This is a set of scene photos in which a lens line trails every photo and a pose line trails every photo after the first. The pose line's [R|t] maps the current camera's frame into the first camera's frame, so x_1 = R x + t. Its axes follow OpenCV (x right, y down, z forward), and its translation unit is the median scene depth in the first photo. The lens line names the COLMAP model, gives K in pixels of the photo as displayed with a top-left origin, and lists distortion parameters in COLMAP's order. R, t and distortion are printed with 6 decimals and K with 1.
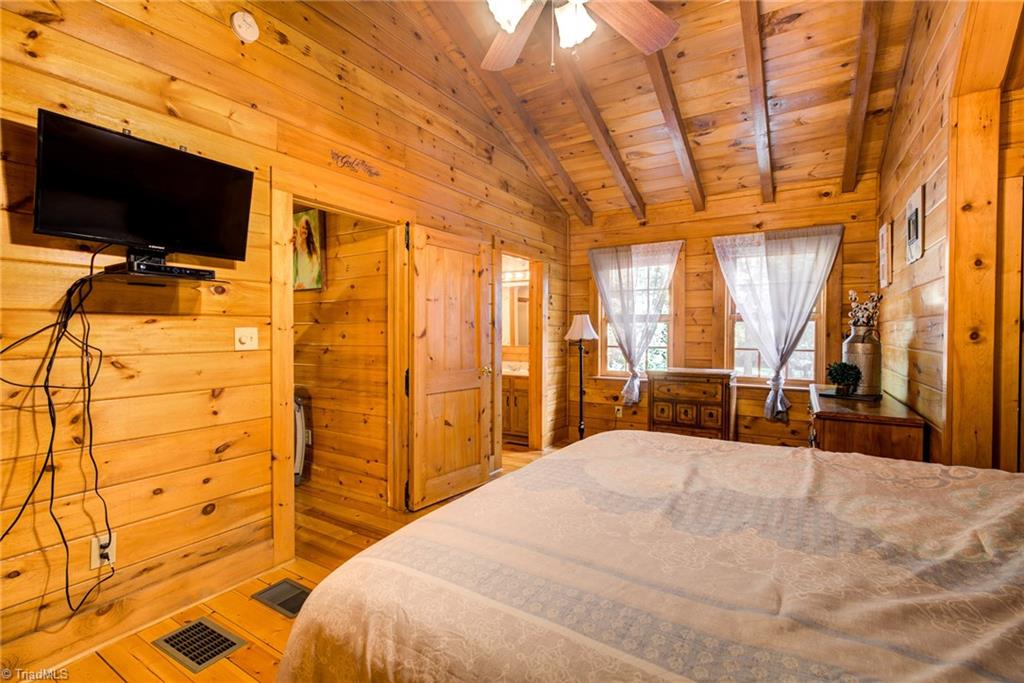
lens RADIAL K [[462.1, 0, 519.9], [0, 462.1, 338.7], [0, 0, 1]] dist [-0.008482, 0.004404]
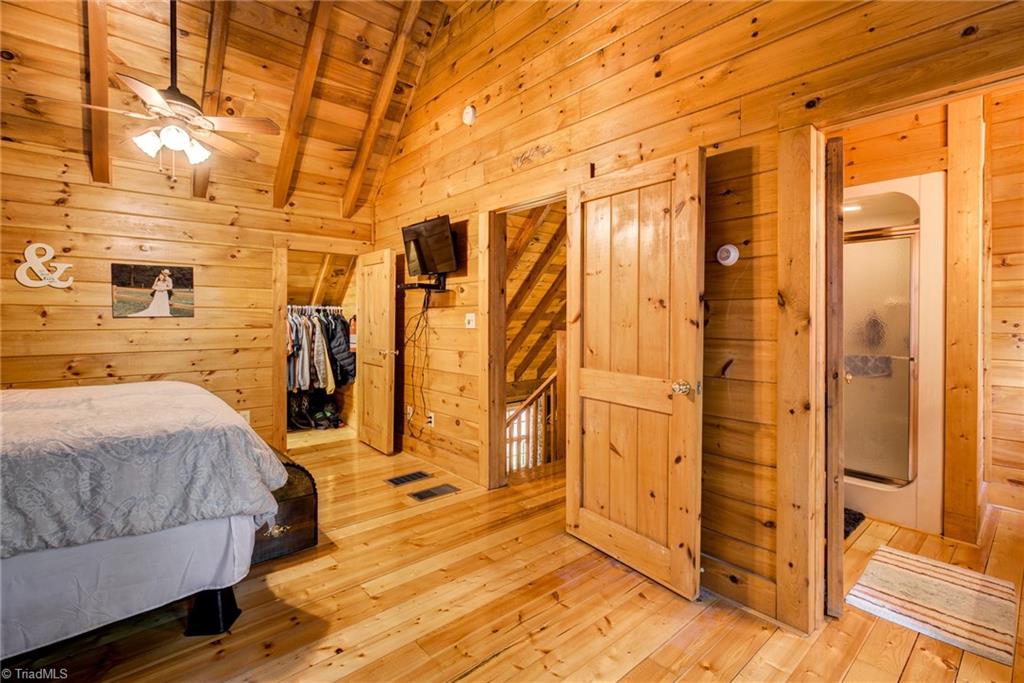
lens RADIAL K [[462.1, 0, 515.6], [0, 462.1, 321.5], [0, 0, 1]] dist [-0.008482, 0.004404]
pose [[-0.286261, 0.008356, -0.958115, 0.453781], [-0.014462, 0.999810, 0.013041, -0.011111], [0.958042, 0.017589, -0.286086, 0.879366]]
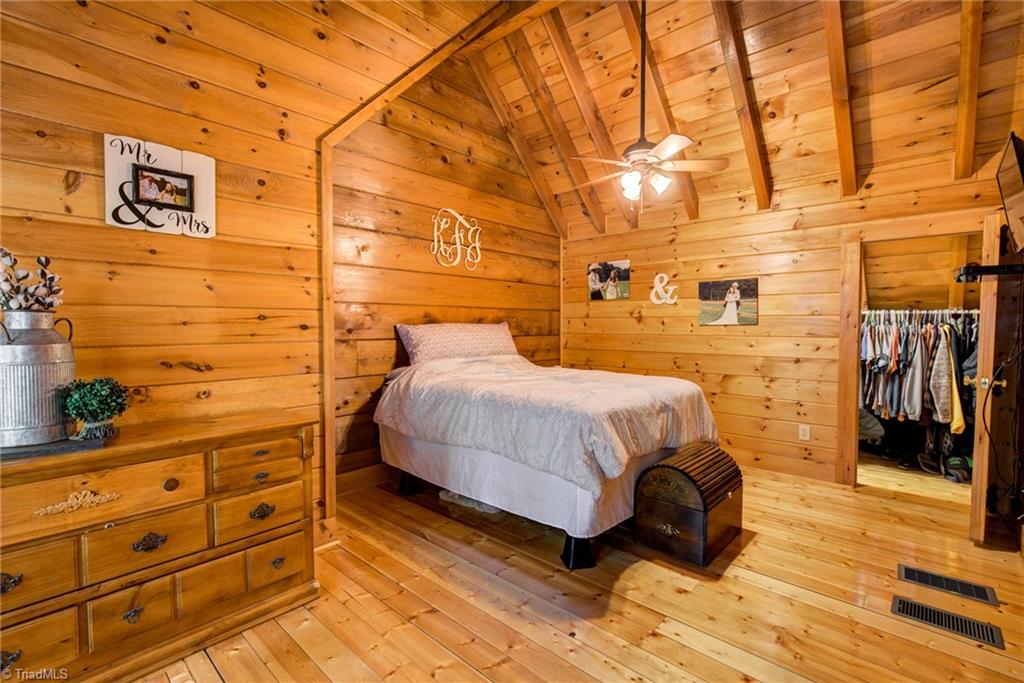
lens RADIAL K [[462.1, 0, 515.2], [0, 462.1, 340.4], [0, 0, 1]] dist [-0.008482, 0.004404]
pose [[-0.984113, -0.005197, 0.177468, 0.080953], [0.003089, 0.998919, 0.046383, -0.013238], [-0.177517, 0.046194, -0.983033, 1.050722]]
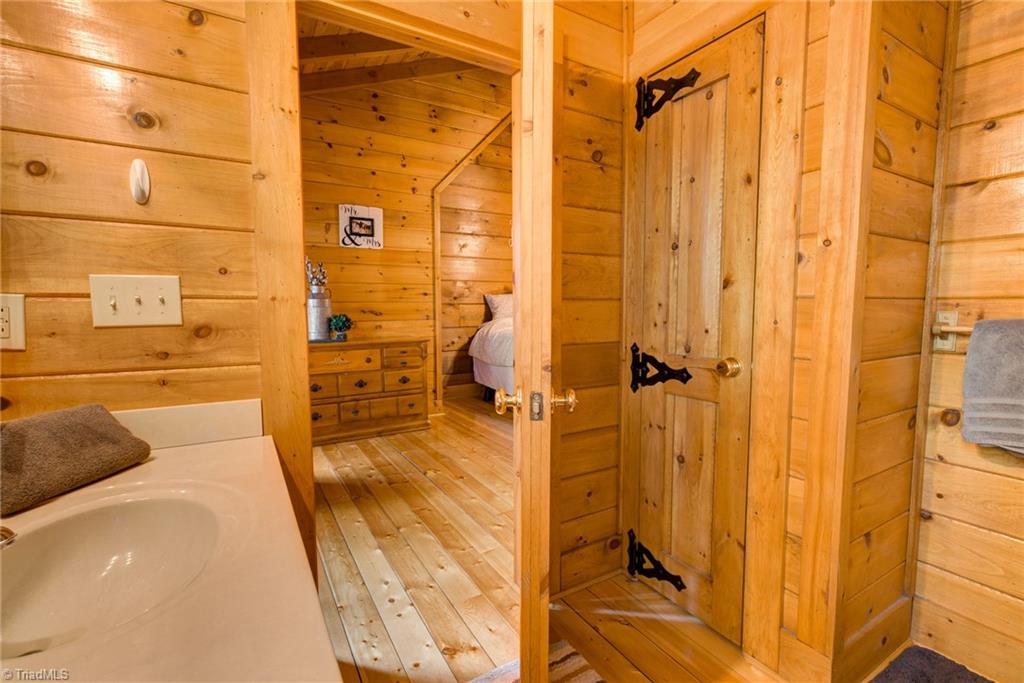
lens RADIAL K [[462.1, 0, 515.3], [0, 462.1, 340.1], [0, 0, 1]] dist [-0.008482, 0.004404]
pose [[-0.895697, -0.032286, 0.443492, -0.231330], [0.009364, 0.995770, 0.091404, 0.007096], [-0.444567, 0.086023, -0.891605, 1.411211]]
